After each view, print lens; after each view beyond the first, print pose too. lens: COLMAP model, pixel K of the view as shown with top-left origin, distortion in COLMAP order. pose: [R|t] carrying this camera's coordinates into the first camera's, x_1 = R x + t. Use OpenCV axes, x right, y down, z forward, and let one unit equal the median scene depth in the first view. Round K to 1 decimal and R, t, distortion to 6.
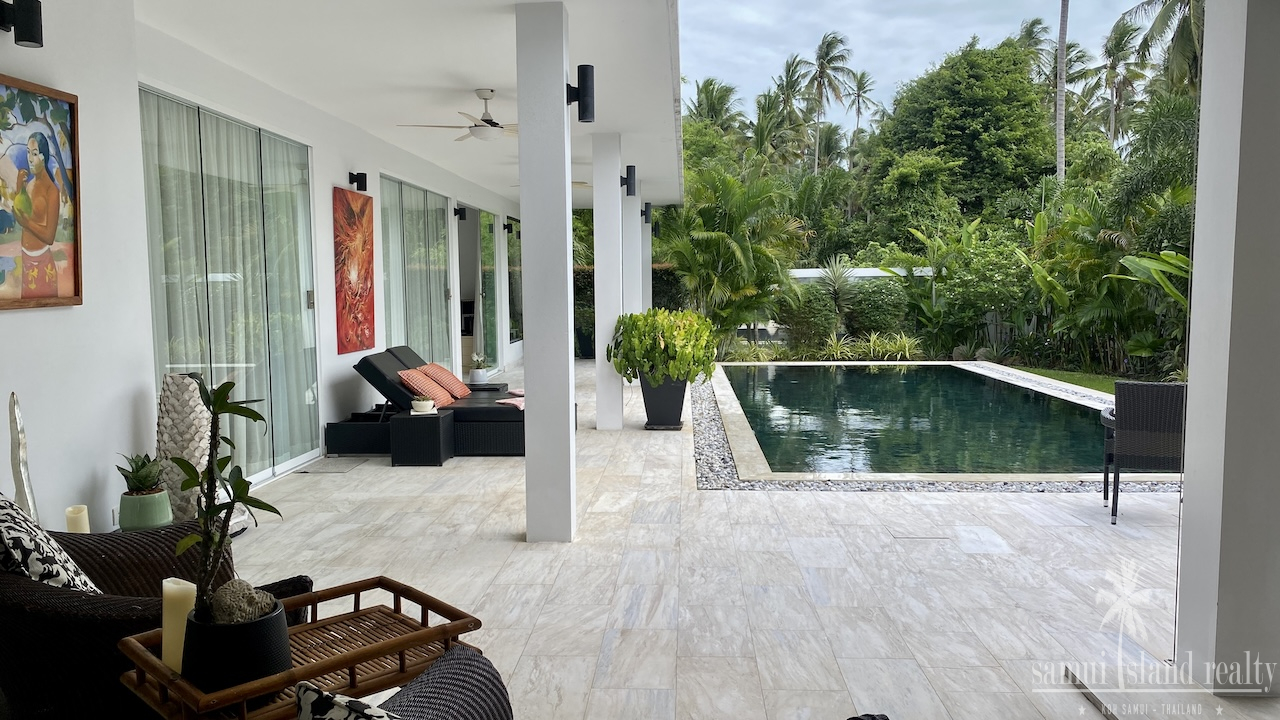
lens RADIAL K [[972.8, 0, 650.4], [0, 972.8, 390.8], [0, 0, 1]] dist [0.077595, -0.222379]
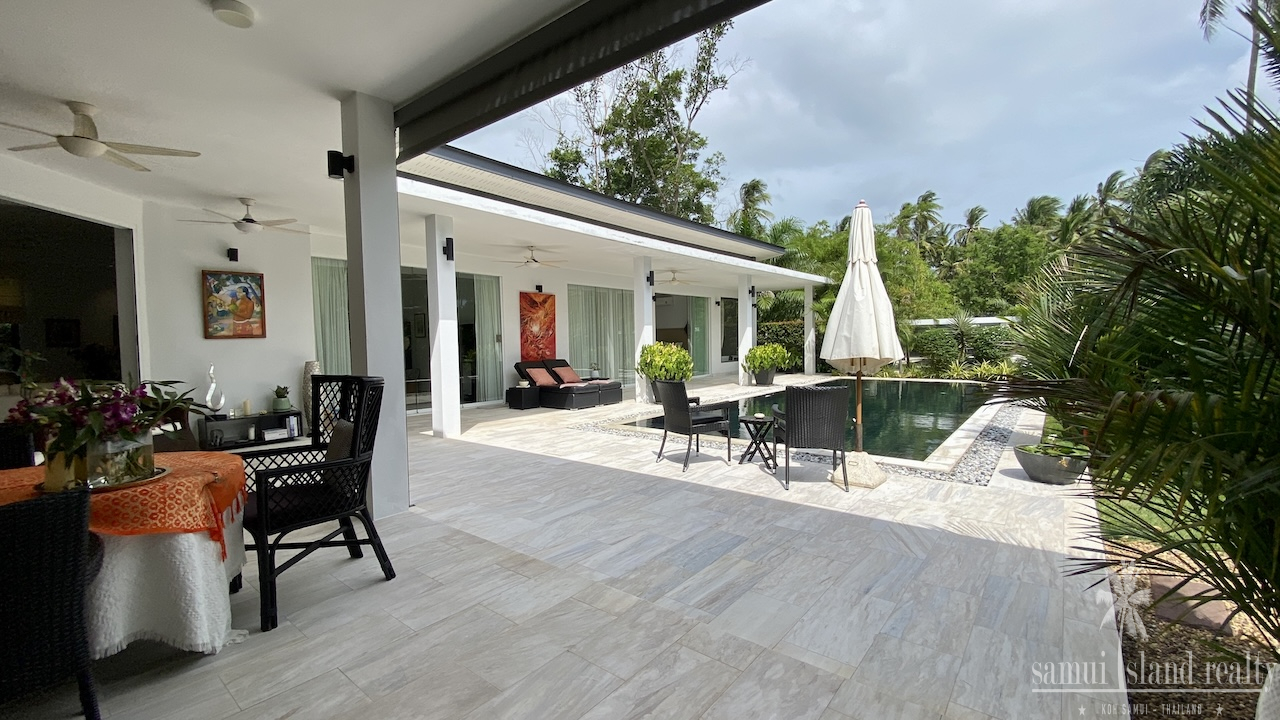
lens RADIAL K [[519.2, 0, 640.0], [0, 519.2, 360.0], [0, 0, 1]] dist [0.004806, -0.000378]
pose [[0.801099, 0.018195, -0.598255, 0.301854], [-0.053795, 0.997681, -0.041692, -0.001816], [0.596109, 0.065582, 0.800221, 0.073833]]
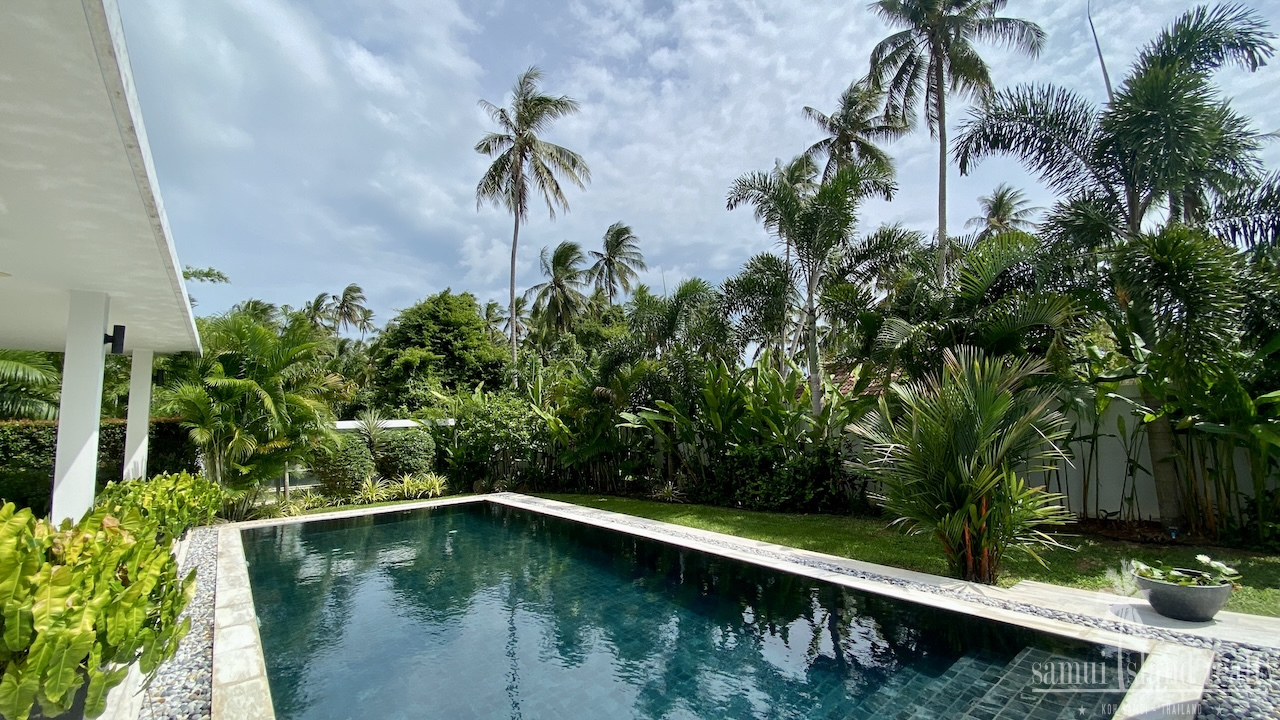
lens RADIAL K [[518.6, 0, 636.4], [0, 518.6, 351.3], [0, 0, 1]] dist [0.034466, -0.027290]
pose [[0.768418, 0.071495, 0.635942, 0.032965], [0.096422, 0.969461, -0.225497, -0.037496], [-0.632643, 0.234595, 0.738057, 0.349100]]
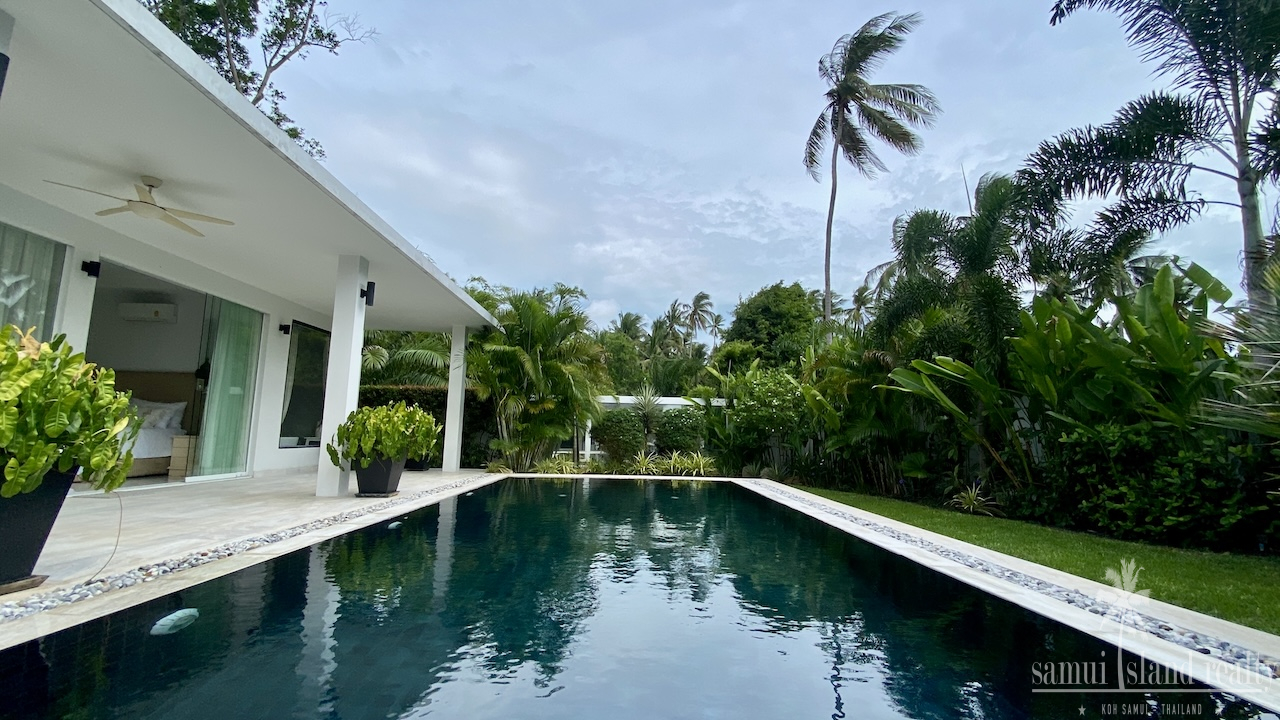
lens RADIAL K [[558.3, 0, 638.2], [0, 558.3, 362.3], [0, 0, 1]] dist [0.035008, -0.000350]
pose [[0.997717, 0.039762, 0.054587, 0.156534], [-0.025805, 0.971423, -0.235947, -0.005744], [-0.062408, 0.234000, 0.970231, 0.367298]]
